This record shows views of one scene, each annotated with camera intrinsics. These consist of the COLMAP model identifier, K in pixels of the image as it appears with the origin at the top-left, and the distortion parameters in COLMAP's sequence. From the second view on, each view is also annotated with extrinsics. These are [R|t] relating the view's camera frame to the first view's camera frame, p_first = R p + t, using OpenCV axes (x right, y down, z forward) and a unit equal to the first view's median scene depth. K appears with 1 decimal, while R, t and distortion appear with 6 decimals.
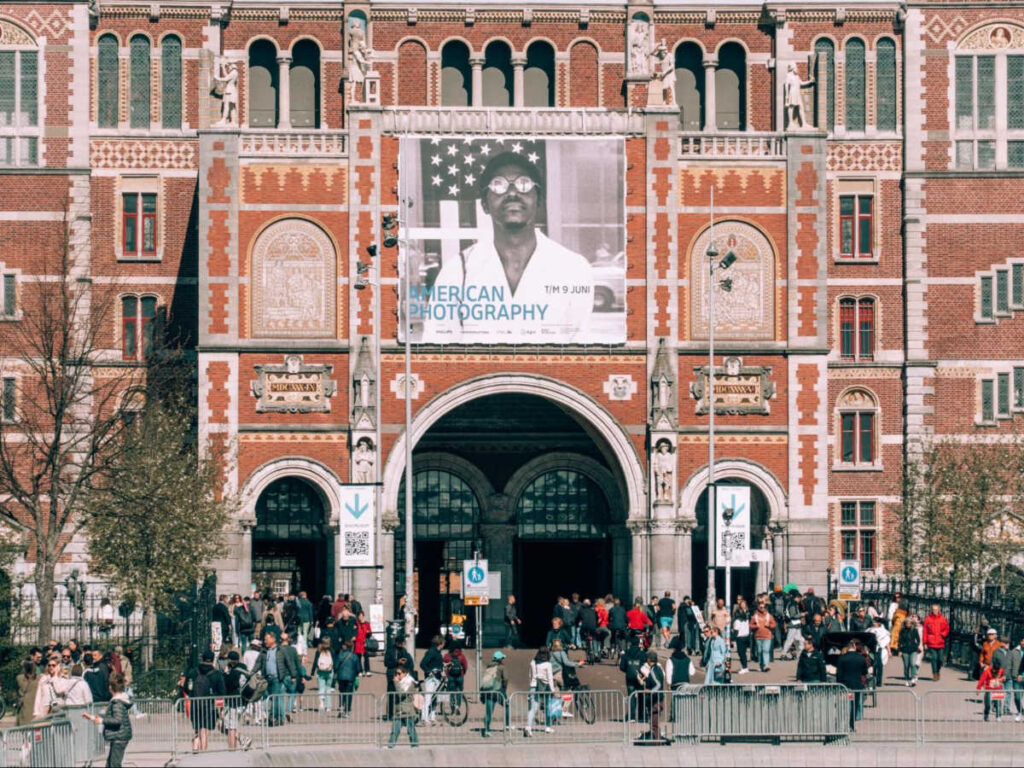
lens RADIAL K [[3485.7, 0, 510.1], [0, 3485.7, 389.6], [0, 0, 1]] dist [0.257439, 0.000000]
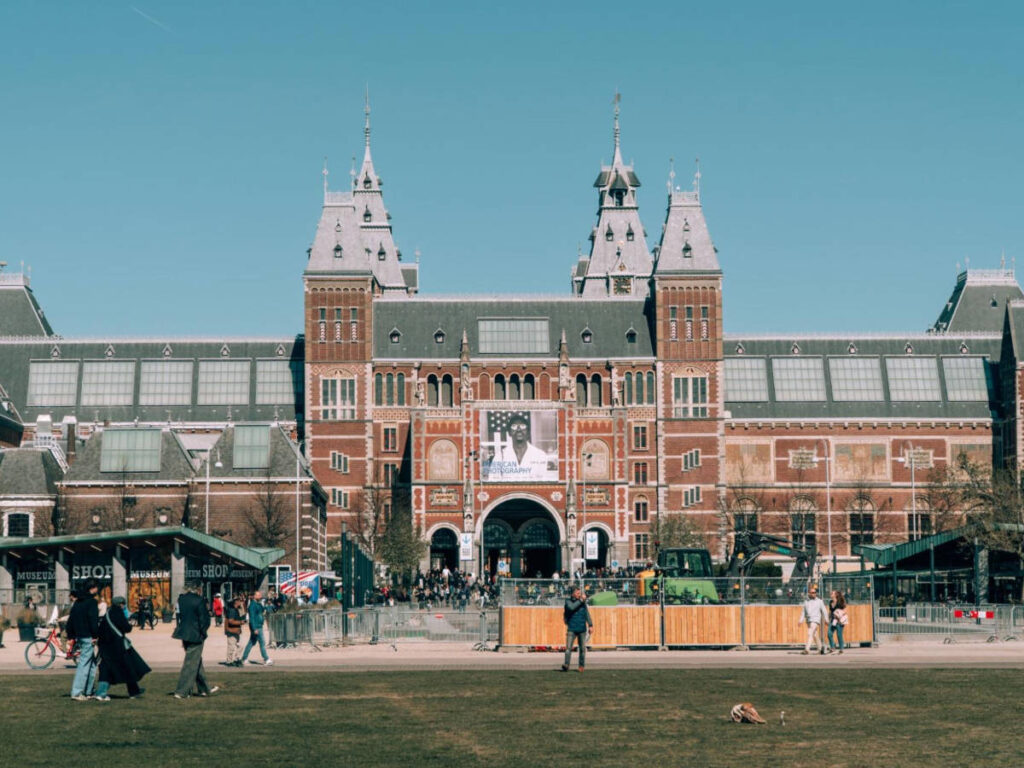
lens RADIAL K [[3485.7, 0, 514.8], [0, 3485.7, 380.4], [0, 0, 1]] dist [0.257439, 0.000000]
pose [[0.999439, -0.008401, -0.032432, 0.090622], [0.008942, 0.999822, 0.016586, -0.143822], [0.032287, -0.016867, 0.999336, -1.875437]]
